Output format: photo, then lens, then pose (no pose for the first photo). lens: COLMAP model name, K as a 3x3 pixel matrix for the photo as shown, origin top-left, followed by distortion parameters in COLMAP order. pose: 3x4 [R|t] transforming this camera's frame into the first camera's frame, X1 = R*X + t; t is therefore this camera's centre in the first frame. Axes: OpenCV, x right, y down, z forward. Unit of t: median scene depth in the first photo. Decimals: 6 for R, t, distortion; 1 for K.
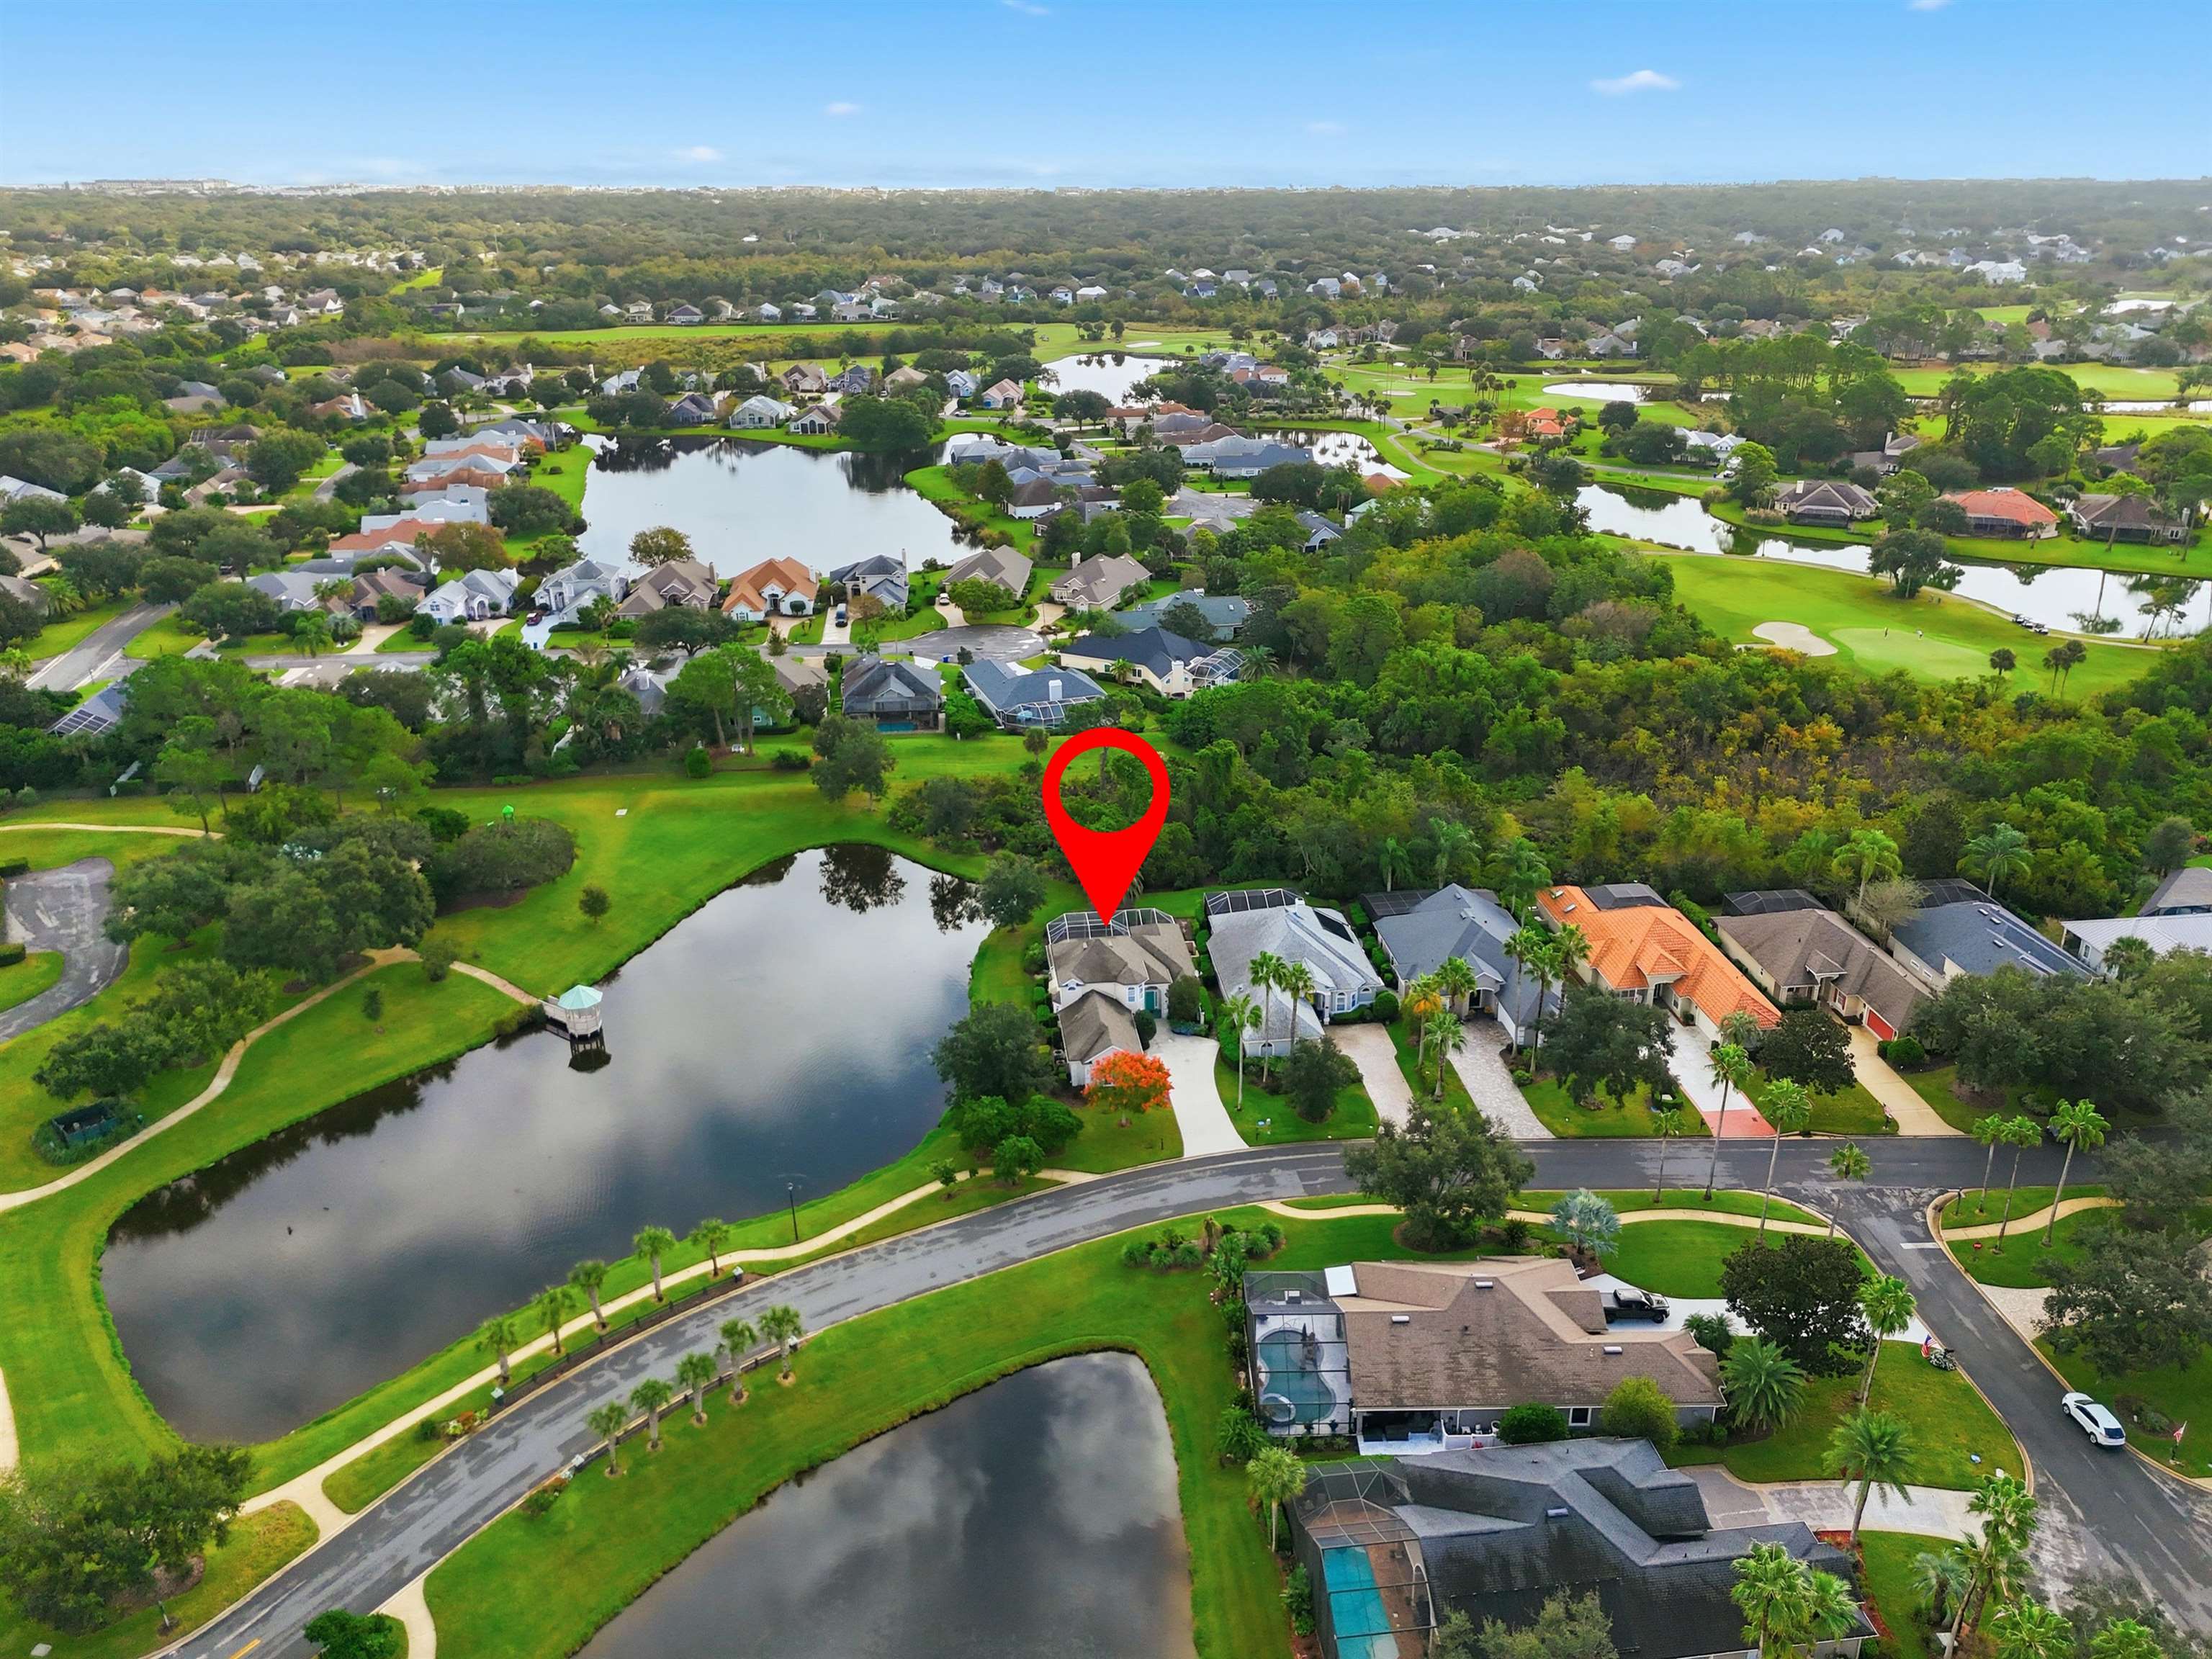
lens RADIAL K [[1566.8, 0, 1106.0], [0, 1566.8, 829.5], [0, 0, 1]] dist [0.034814, -0.001950]
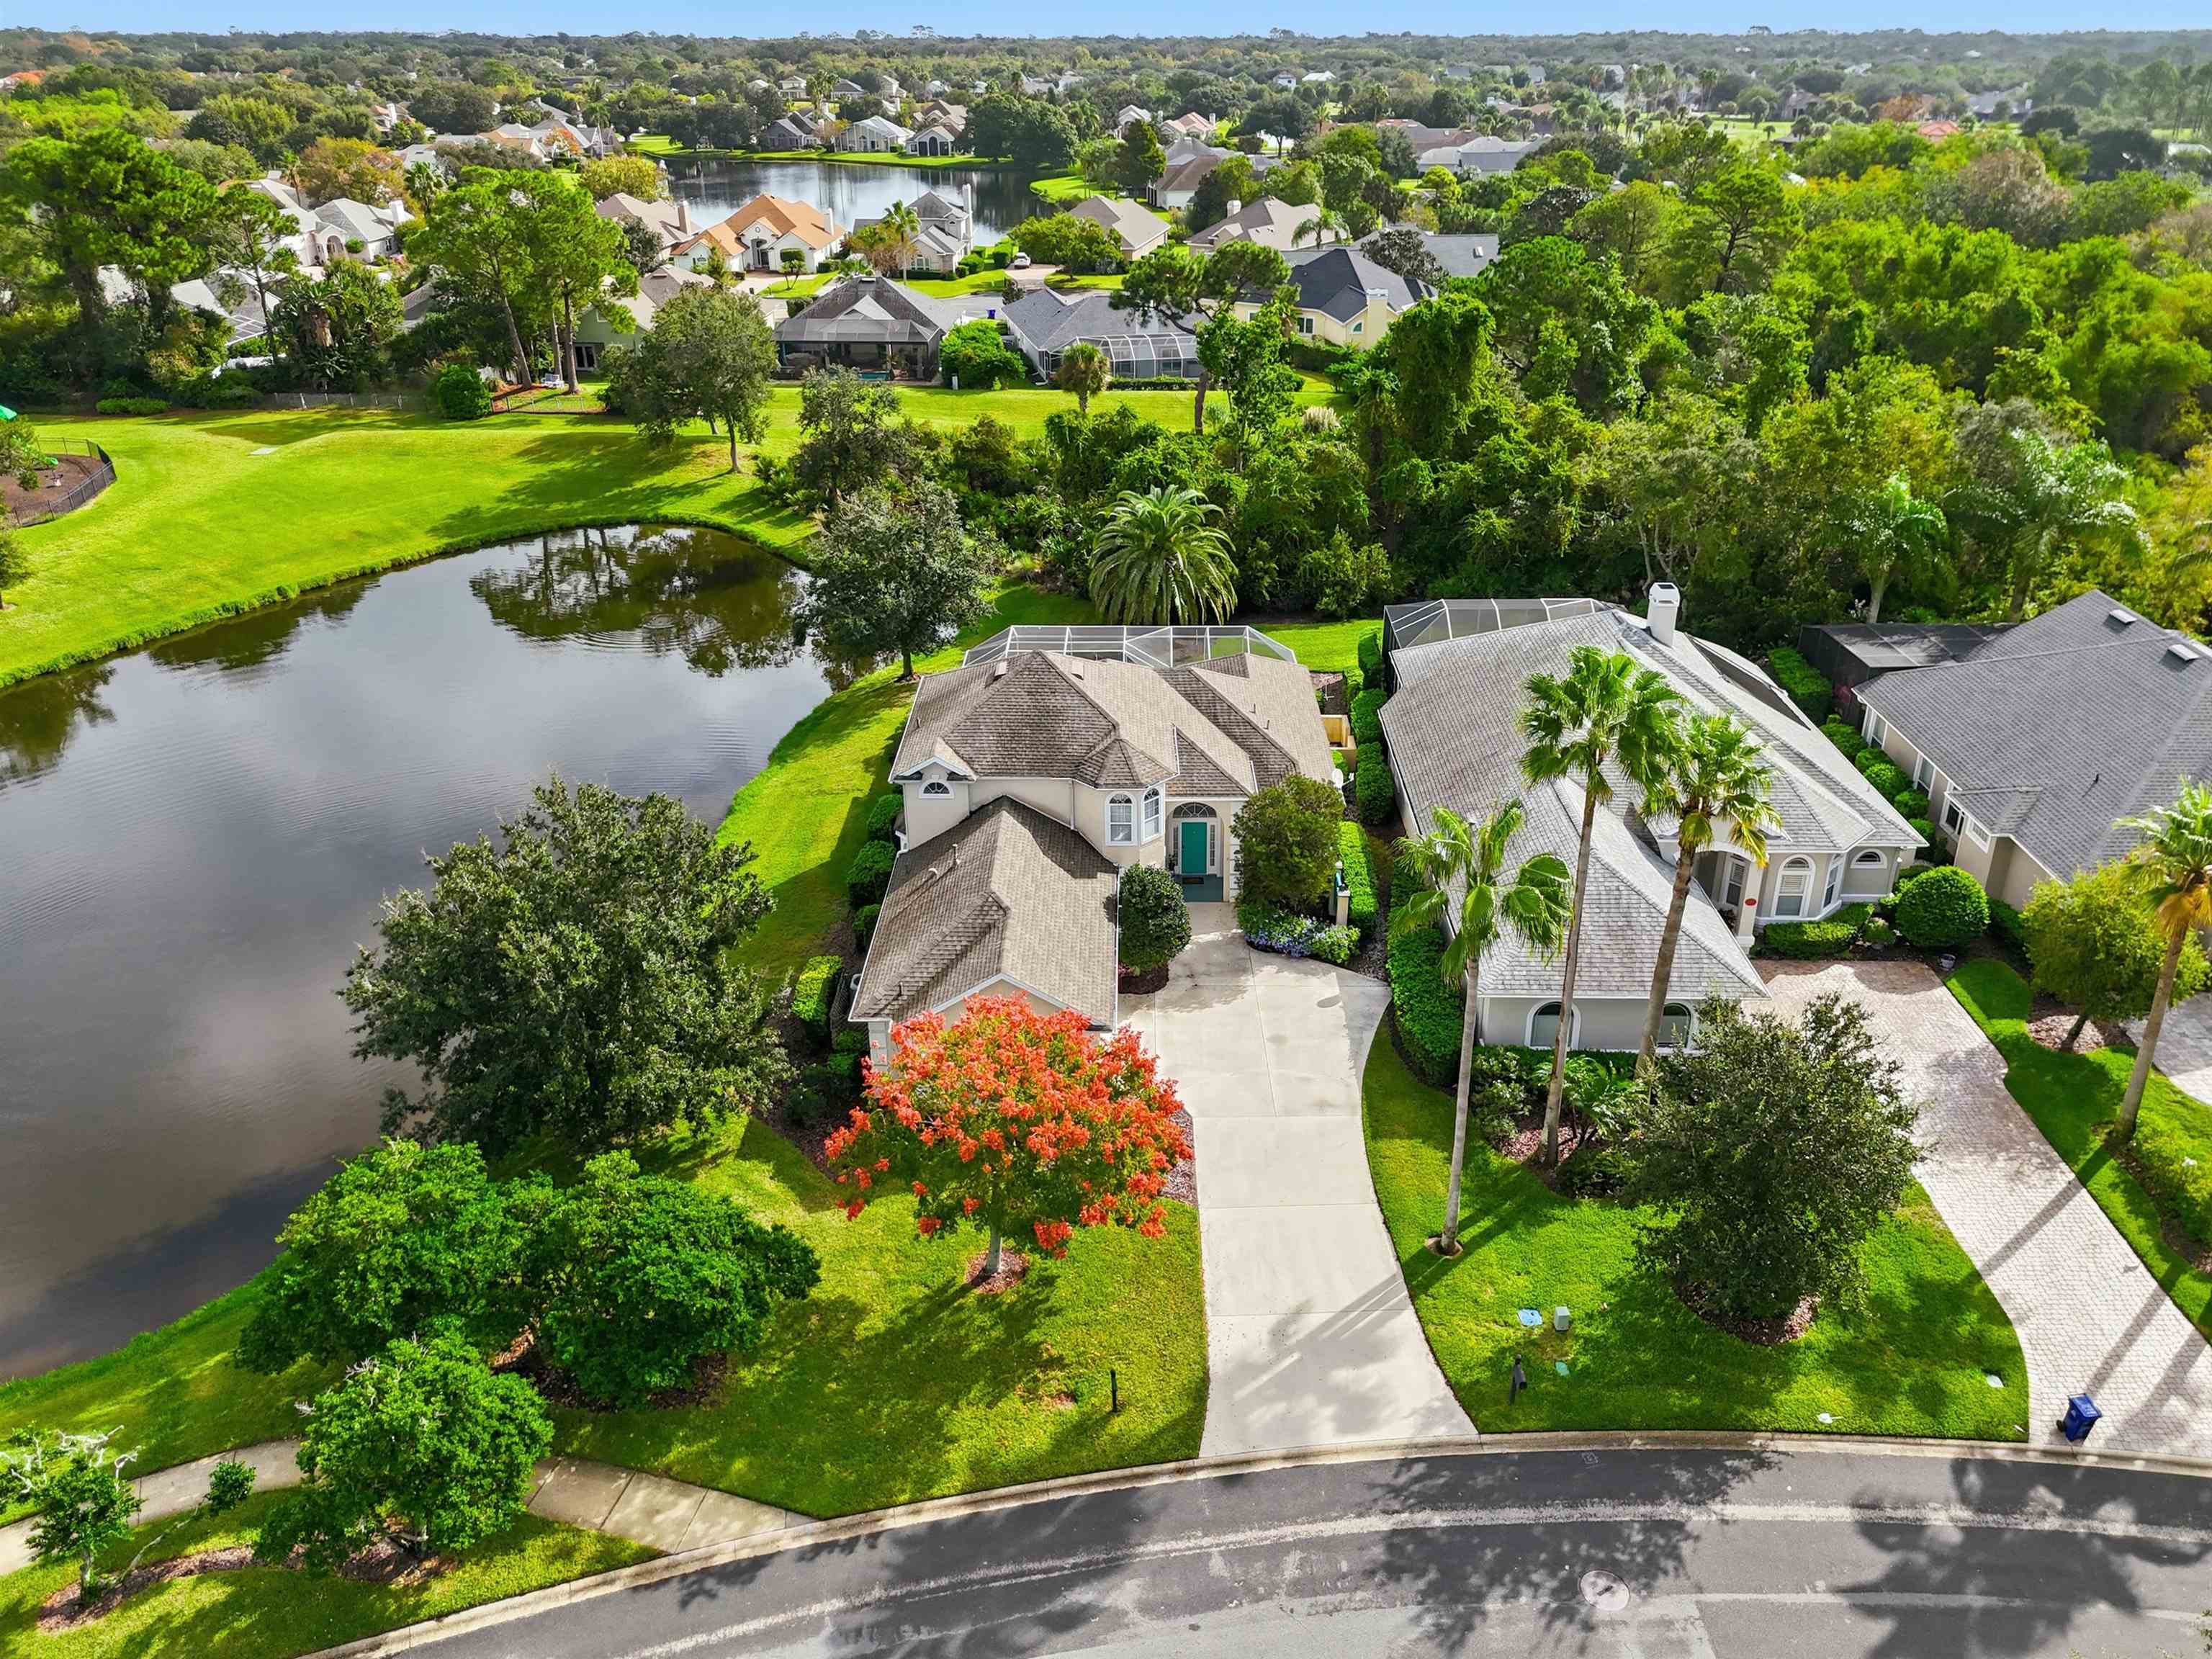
lens RADIAL K [[1527.7, 0, 1101.8], [0, 1527.7, 781.2], [0, 0, 1]] dist [-0.039253, -0.001242]
pose [[0.987923, 0.060468, -0.142663, 0.055049], [-0.057644, 0.998052, 0.023854, 0.089056], [0.143827, -0.015342, 0.989484, 0.681715]]
